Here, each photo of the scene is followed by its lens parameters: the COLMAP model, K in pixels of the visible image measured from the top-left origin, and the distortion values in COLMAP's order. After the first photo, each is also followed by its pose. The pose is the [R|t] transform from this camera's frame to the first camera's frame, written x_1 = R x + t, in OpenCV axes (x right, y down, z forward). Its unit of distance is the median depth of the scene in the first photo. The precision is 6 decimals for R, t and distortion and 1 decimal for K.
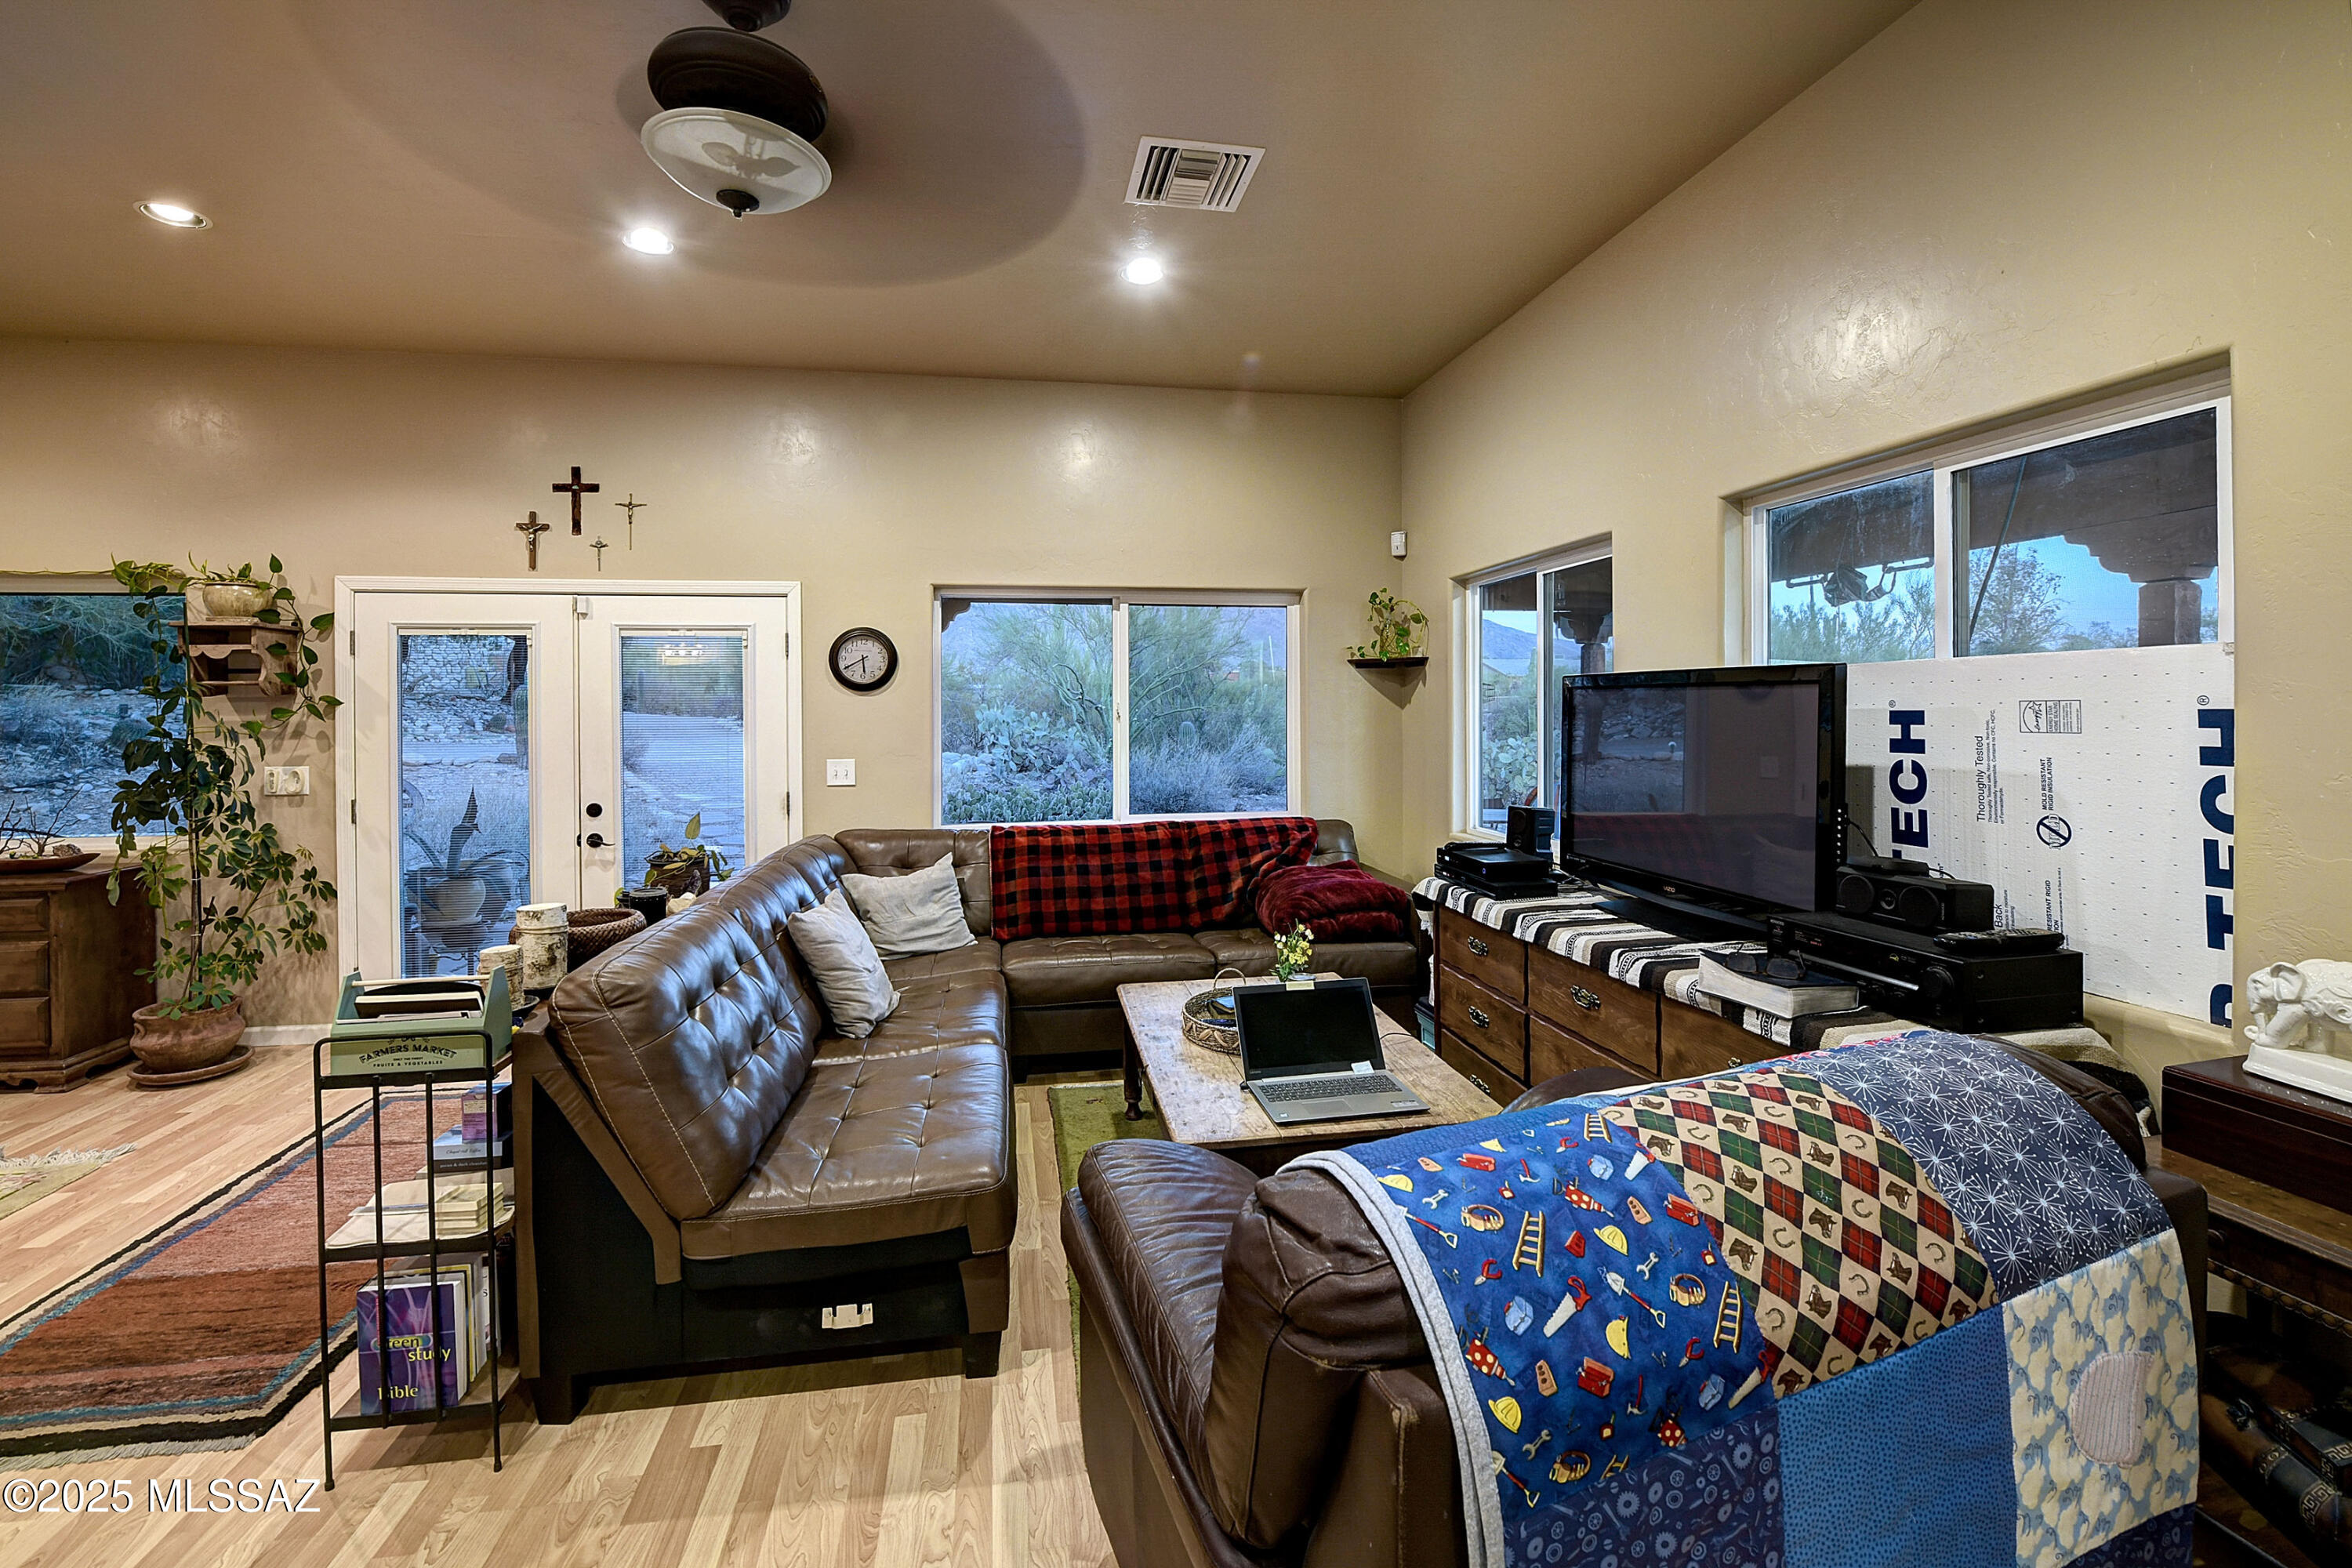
lens RADIAL K [[1010.1, 0, 1170.4], [0, 1010.1, 708.6], [0, 0, 1]] dist [-0.019944, -0.001416]
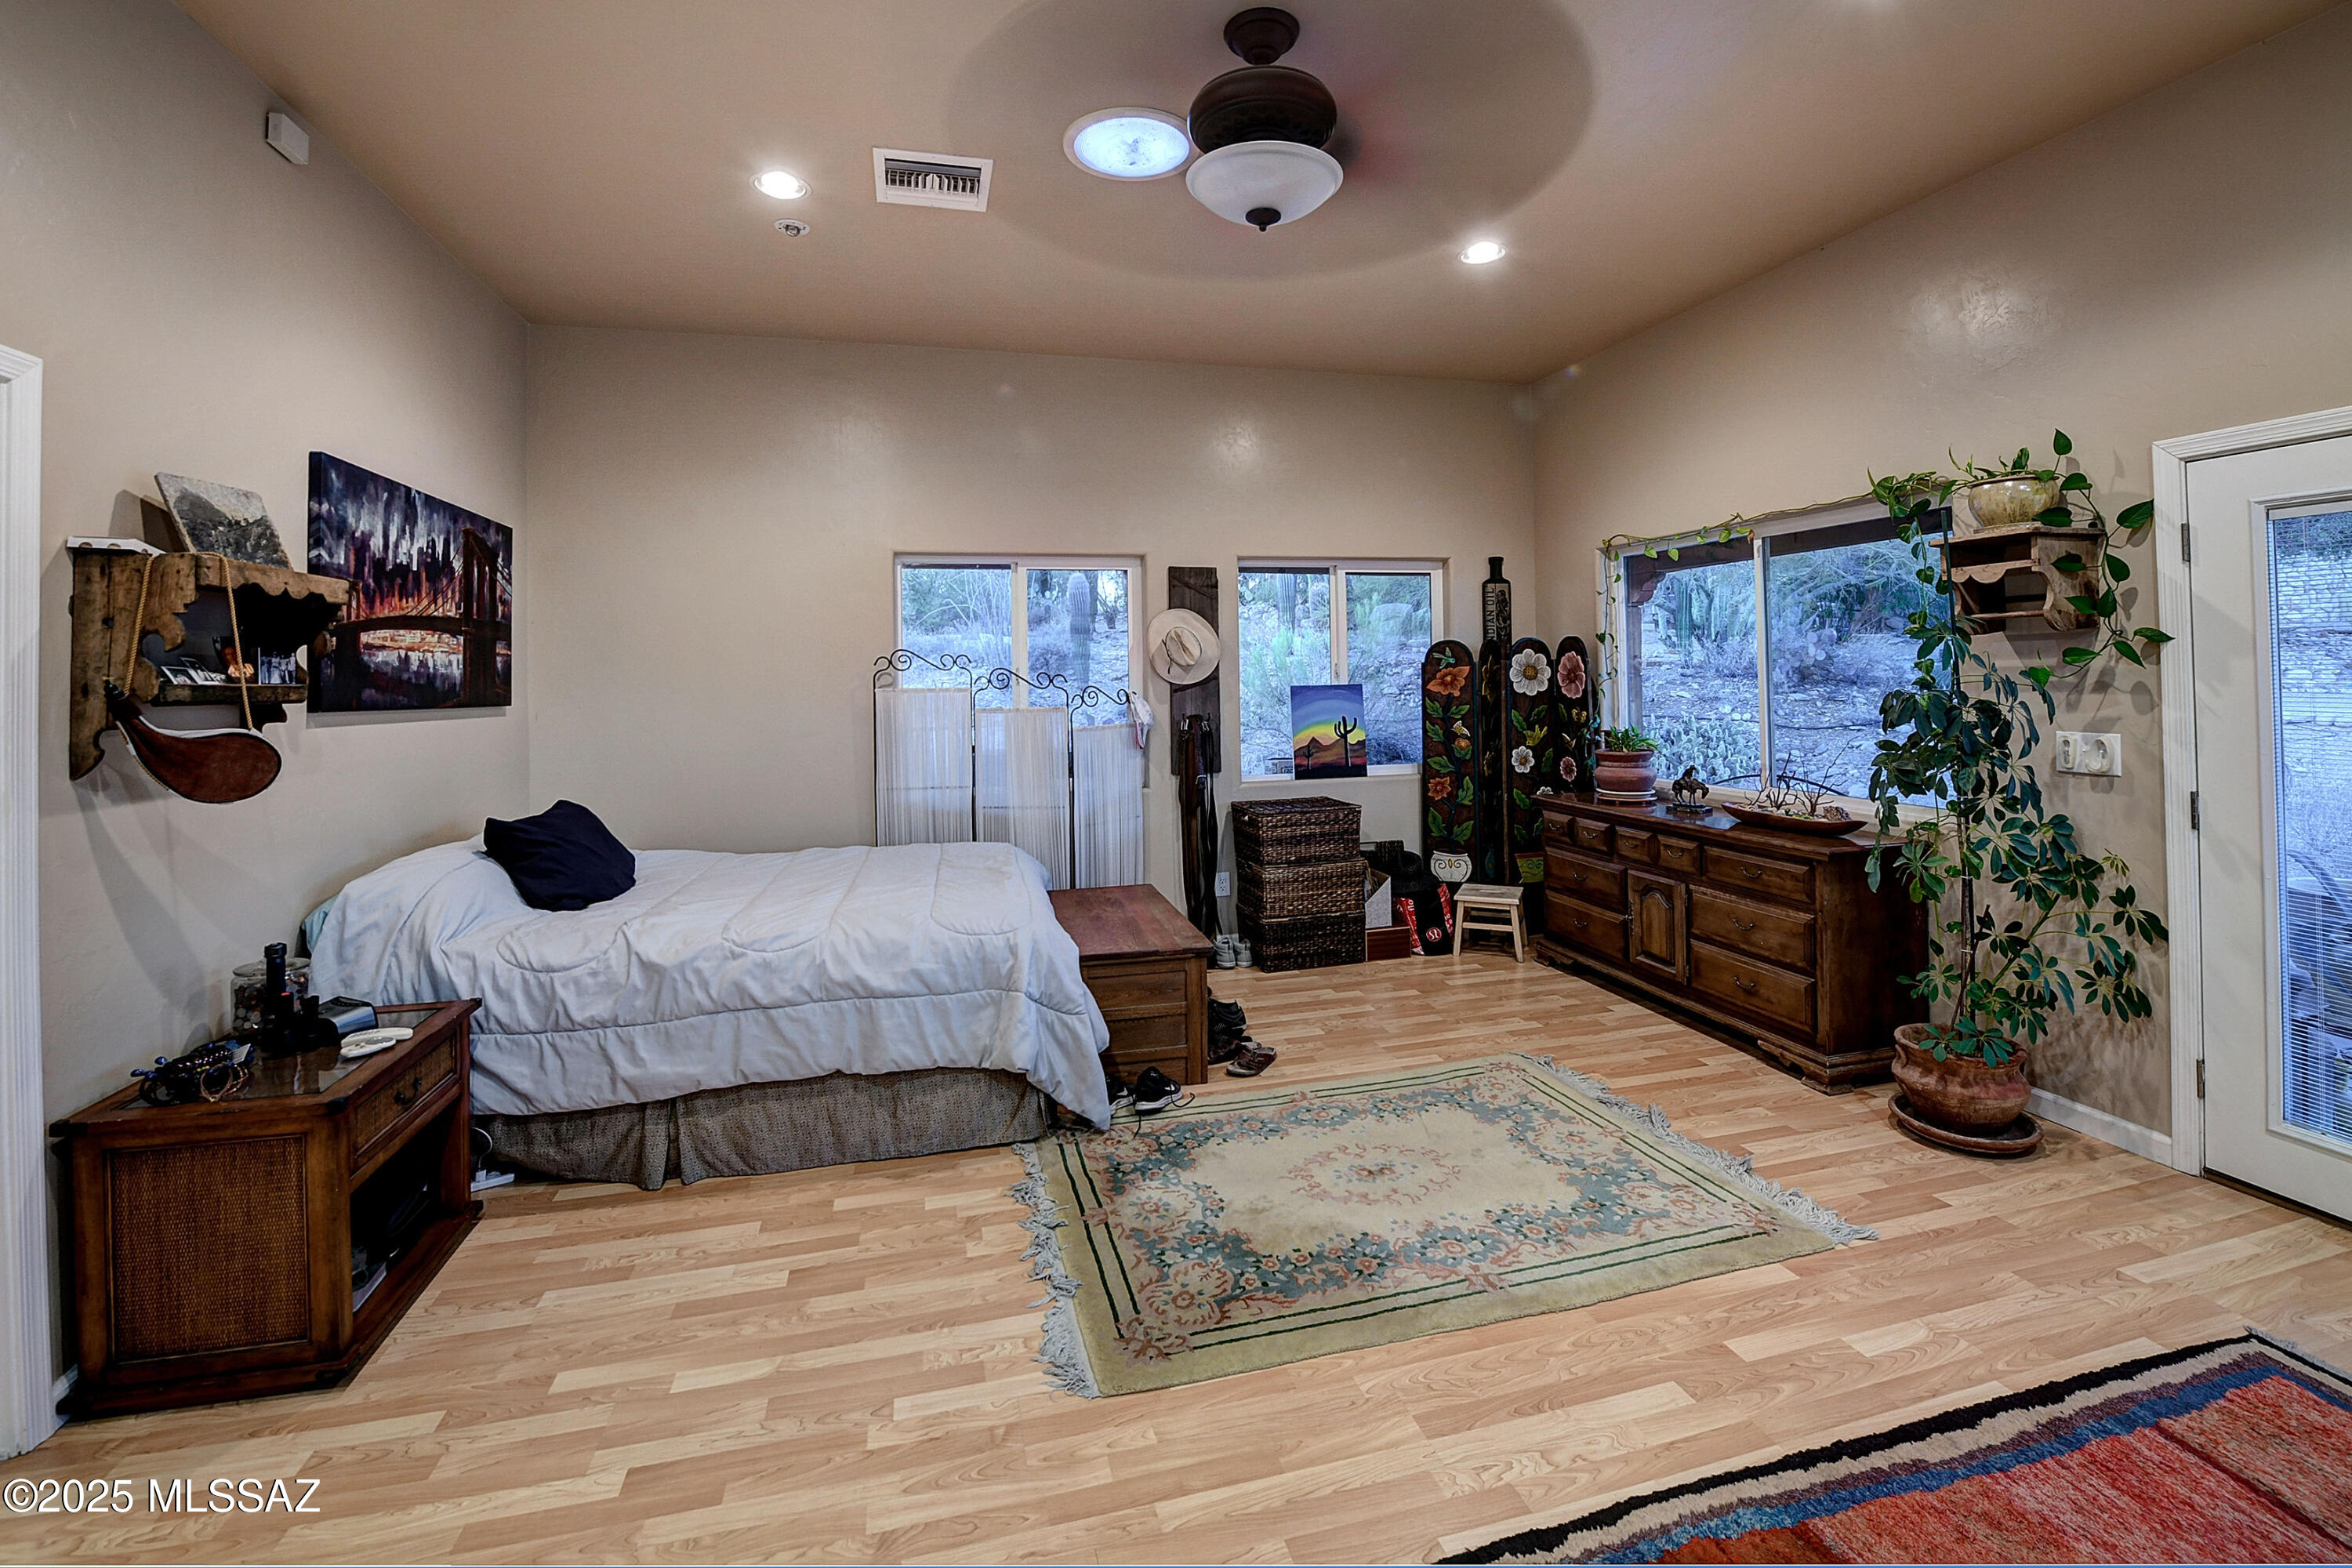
lens RADIAL K [[1010.1, 0, 1181.3], [0, 1010.1, 652.3], [0, 0, 1]] dist [-0.019944, -0.001416]
pose [[0.092569, -0.014665, -0.995598, -0.272389], [0.015245, 0.999795, -0.013309, 0.002255], [0.995590, -0.013946, 0.092774, 0.323757]]
